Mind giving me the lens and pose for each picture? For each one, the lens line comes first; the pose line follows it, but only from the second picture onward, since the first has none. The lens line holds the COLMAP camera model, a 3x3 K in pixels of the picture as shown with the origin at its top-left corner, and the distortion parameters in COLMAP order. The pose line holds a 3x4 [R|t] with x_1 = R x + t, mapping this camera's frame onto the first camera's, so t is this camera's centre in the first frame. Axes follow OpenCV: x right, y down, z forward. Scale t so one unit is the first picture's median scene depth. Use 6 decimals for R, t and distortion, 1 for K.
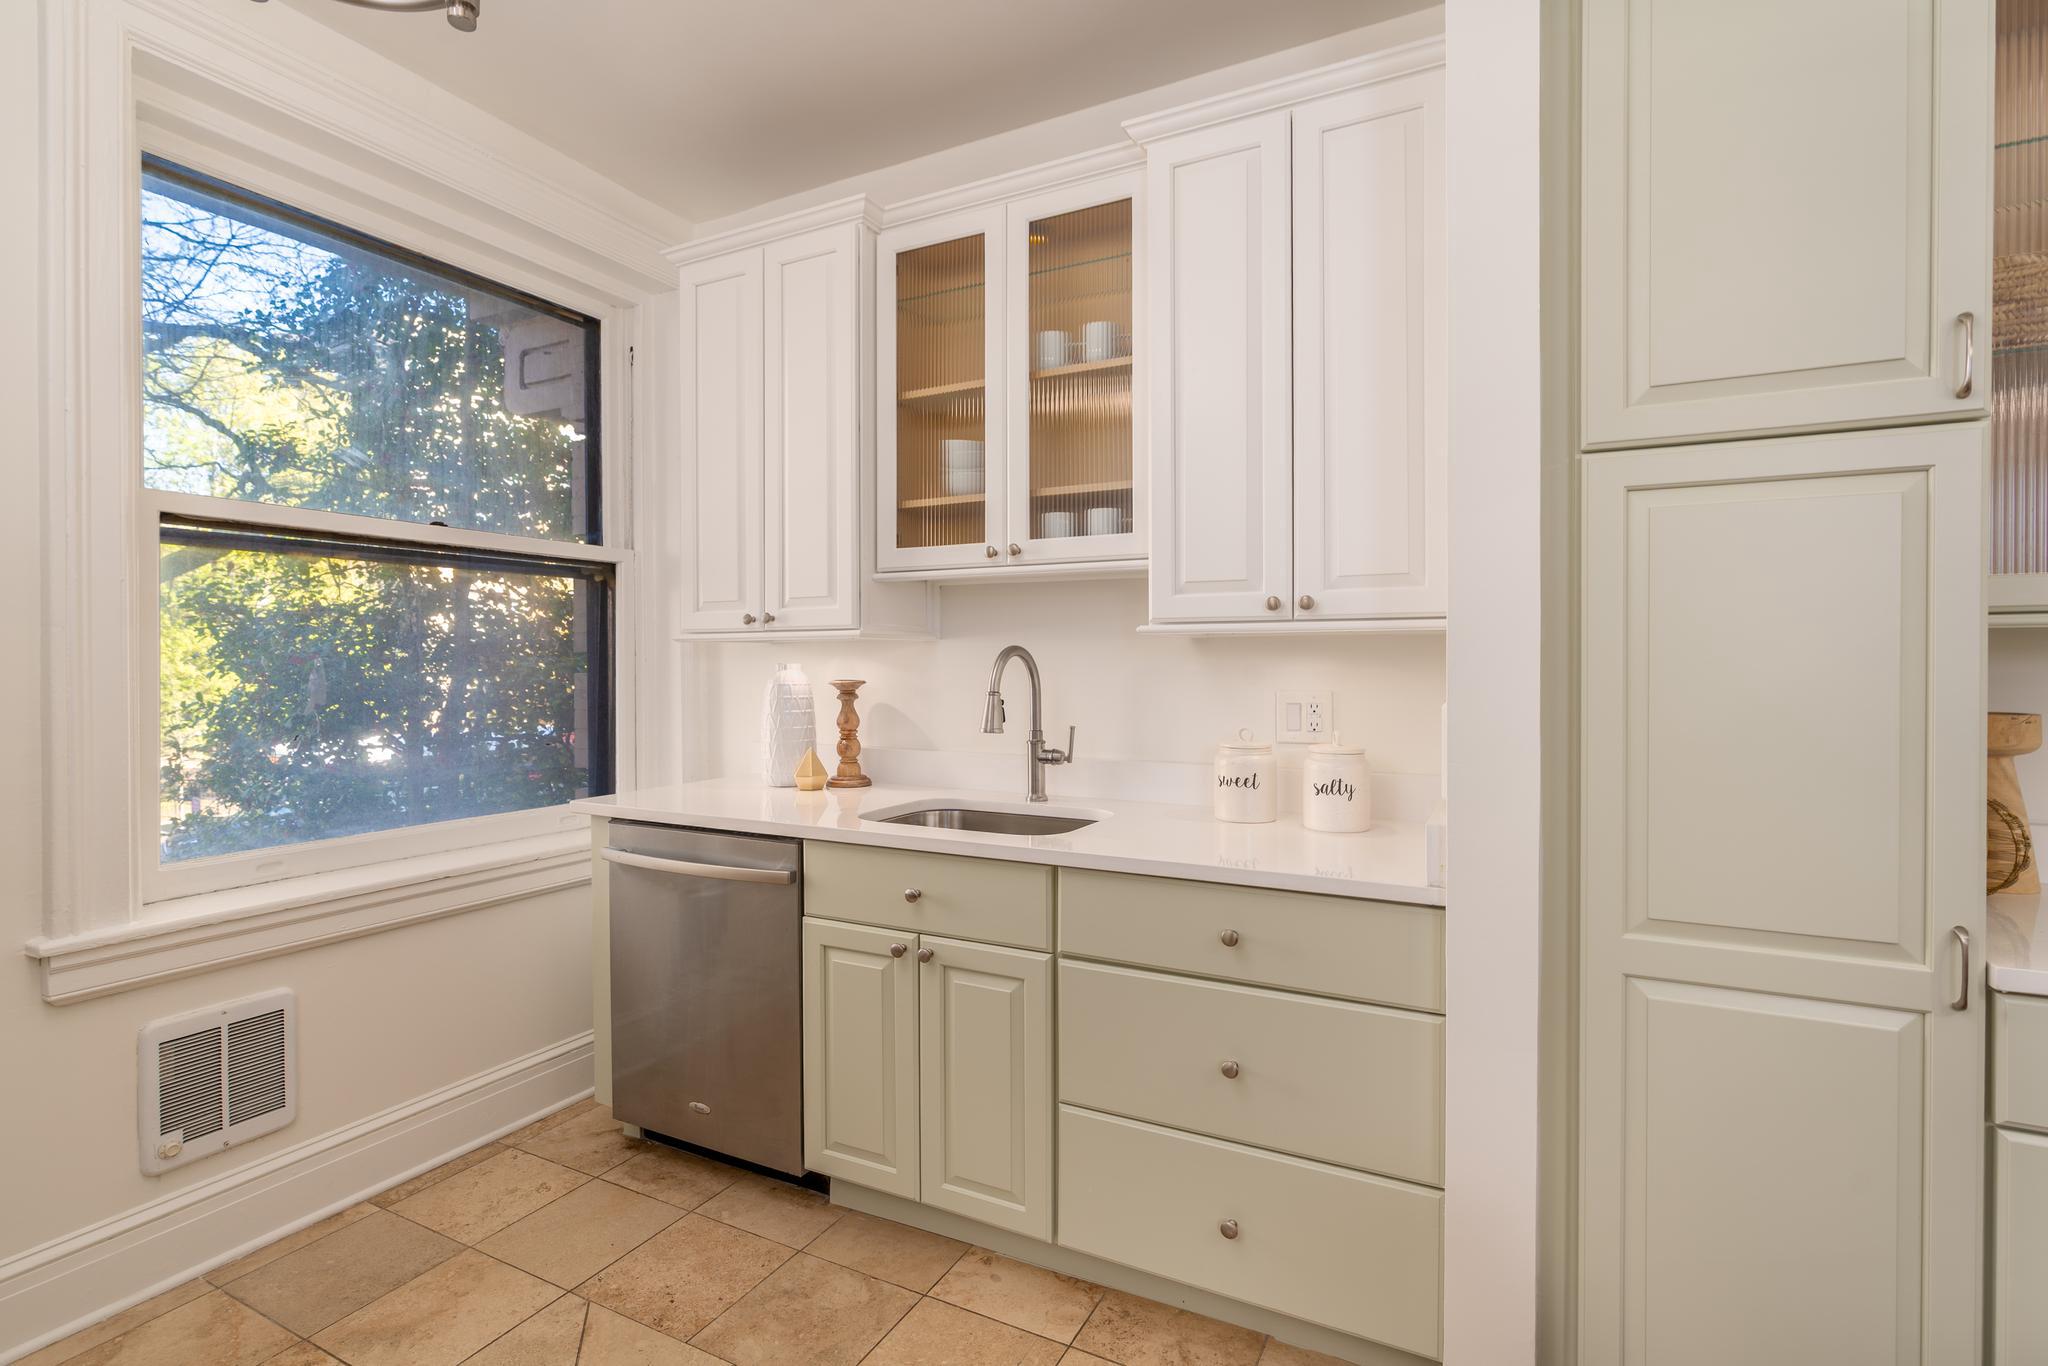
lens RADIAL K [[944.6, 0, 1030.4], [0, 944.6, 667.6], [0, 0, 1]] dist [-0.000507, 0.000039]
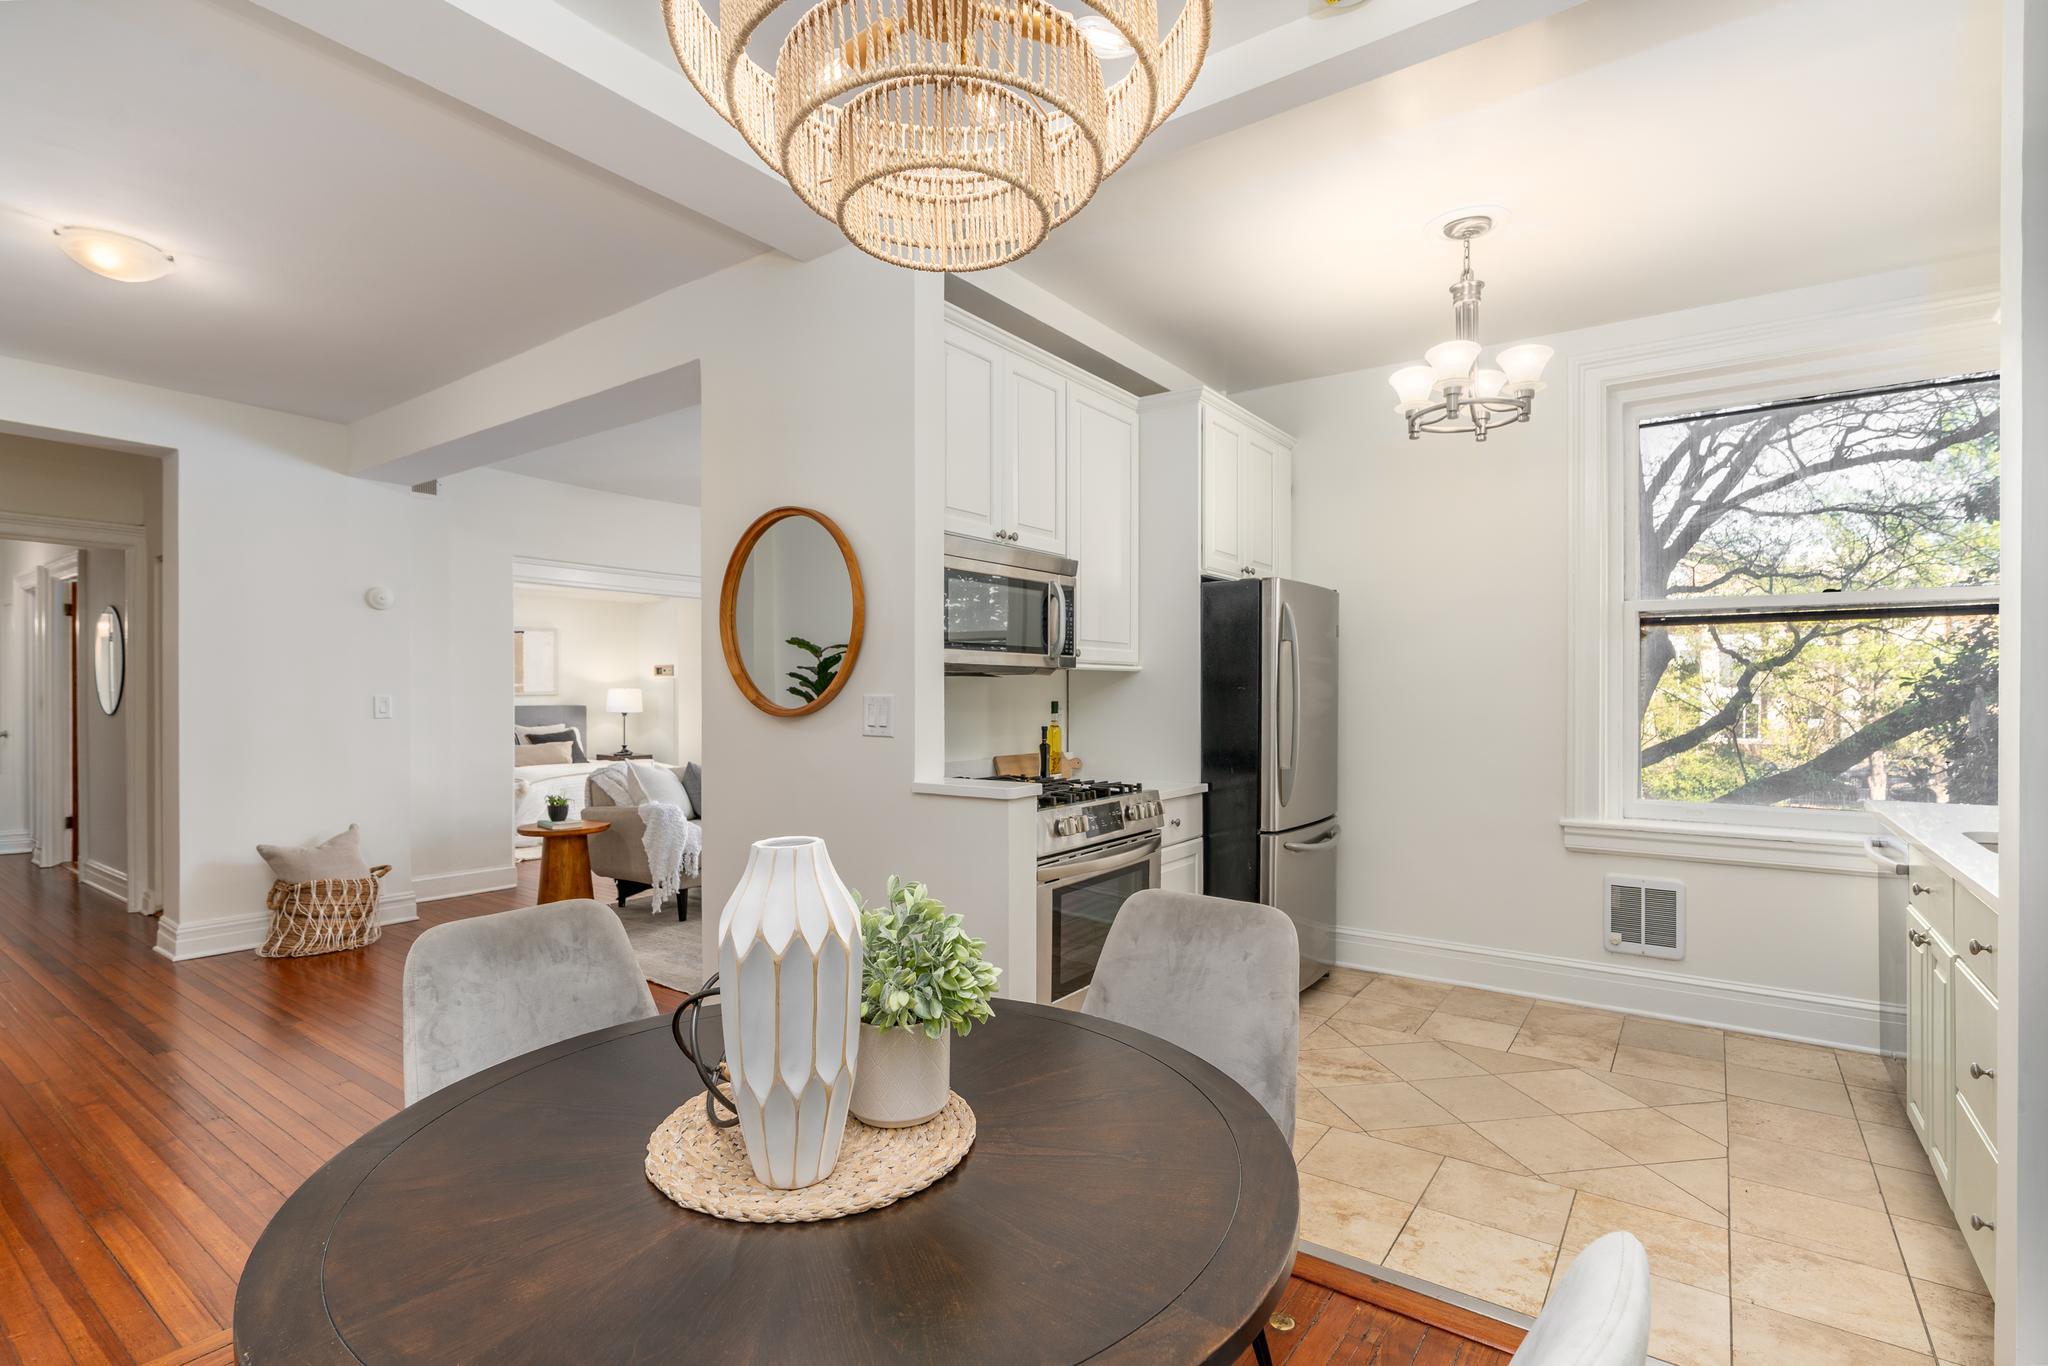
lens RADIAL K [[944.6, 0, 1006.4], [0, 944.6, 700.3], [0, 0, 1]] dist [-0.000507, 0.000039]
pose [[-0.163708, 0.008335, -0.986474, 1.059822], [-0.005974, 0.999938, 0.009440, 0.002040], [0.986491, 0.007438, -0.163648, 0.065576]]
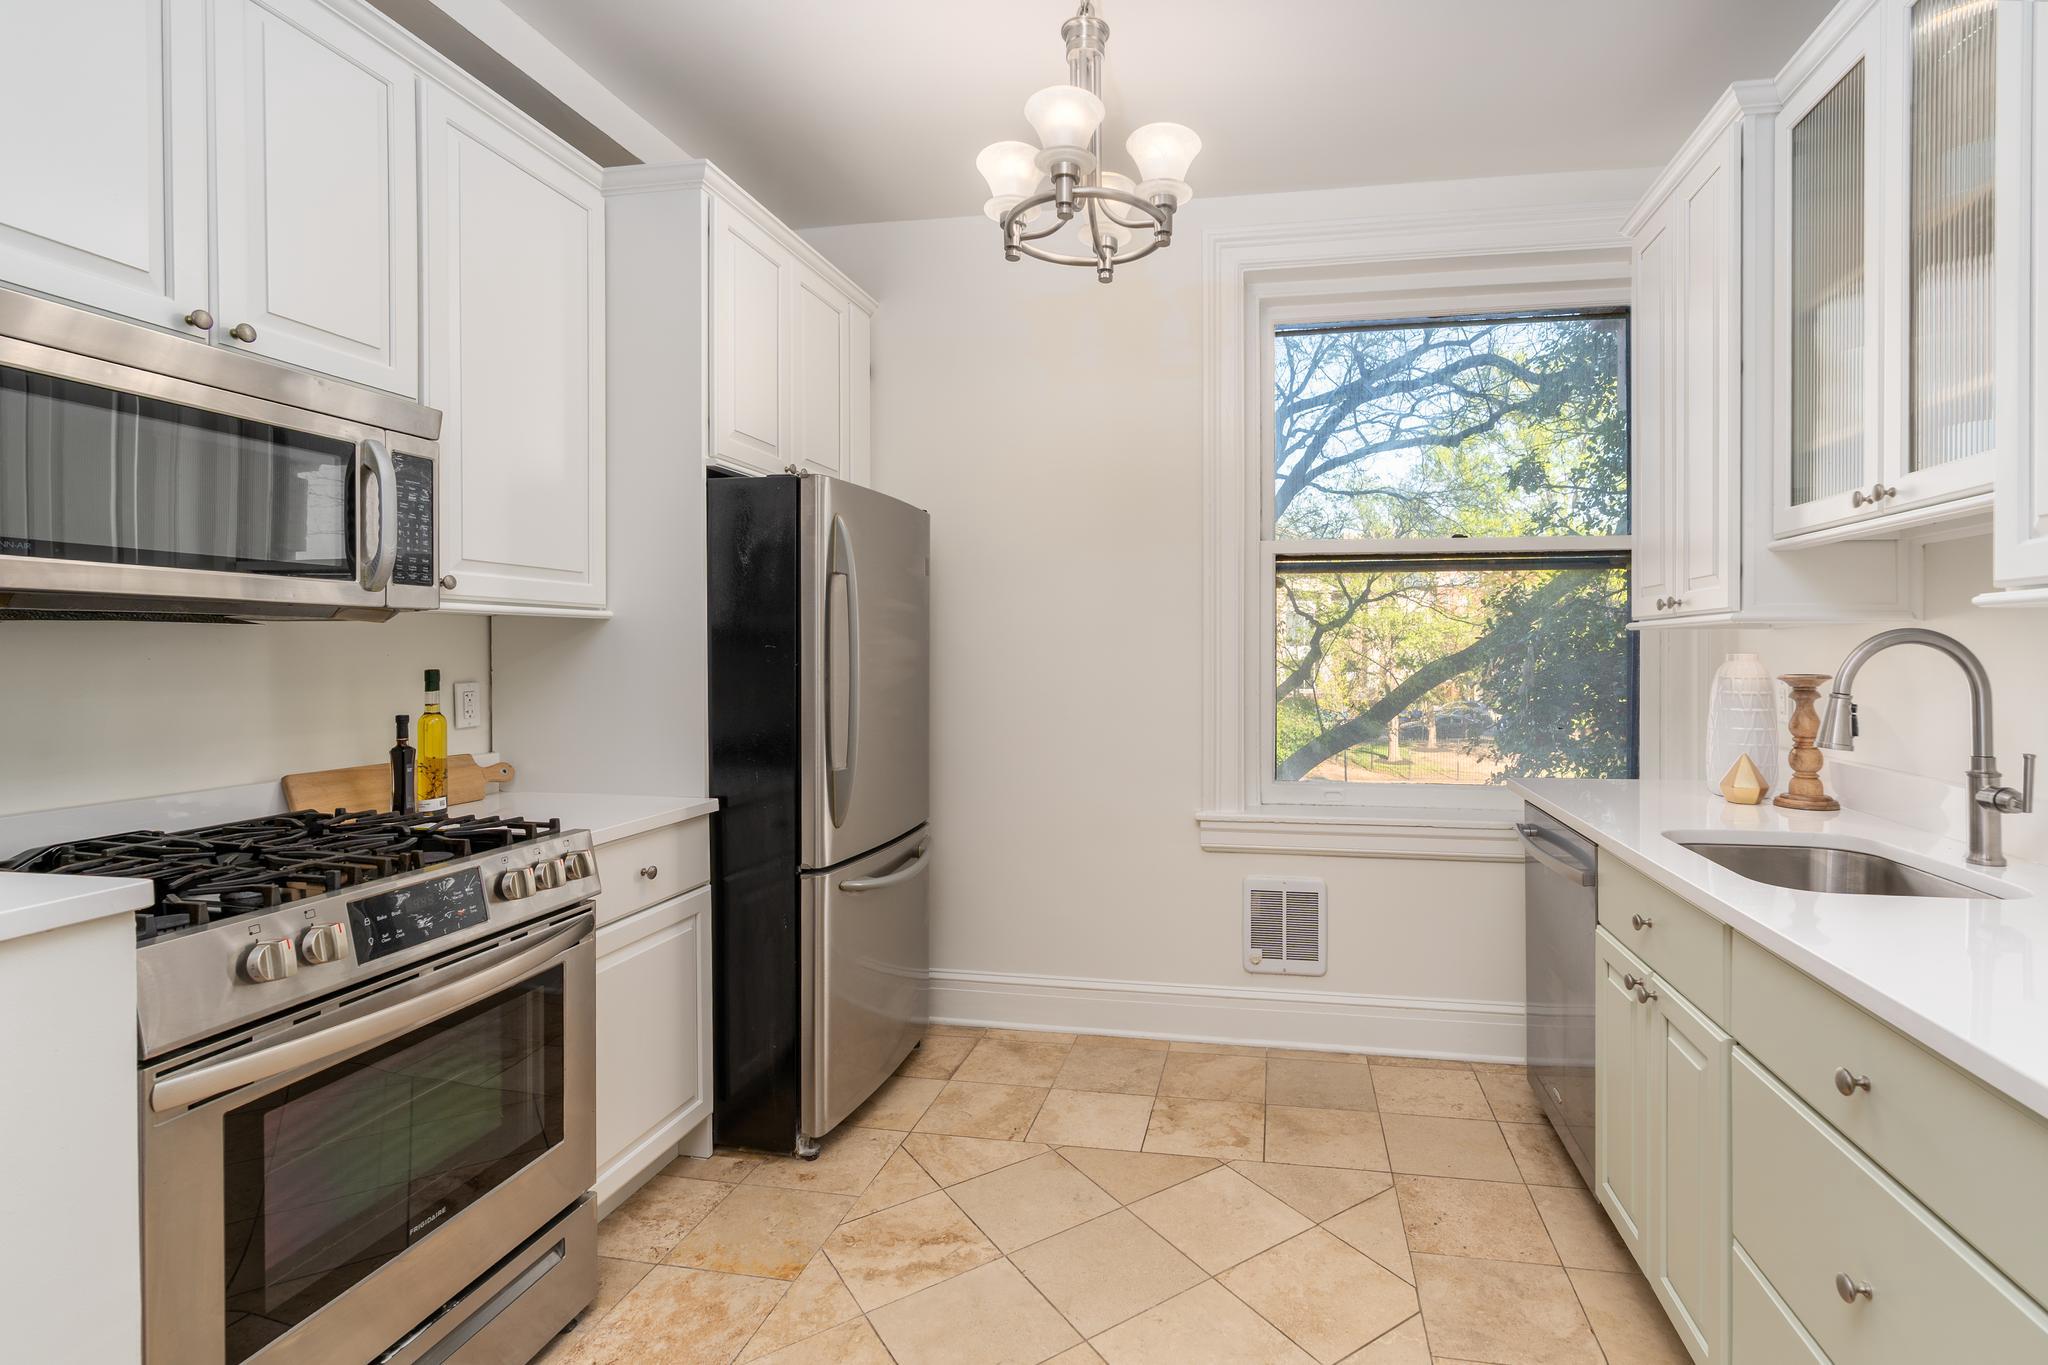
lens RADIAL K [[985.1, 0, 1109.1], [0, 985.1, 660.2], [0, 0, 1]] dist [-0.002812, -0.000154]
pose [[0.299598, 0.009819, -0.954015, 0.510537], [-0.005781, 0.999947, 0.008476, -0.002719], [0.954048, 0.002976, 0.299639, 0.235514]]
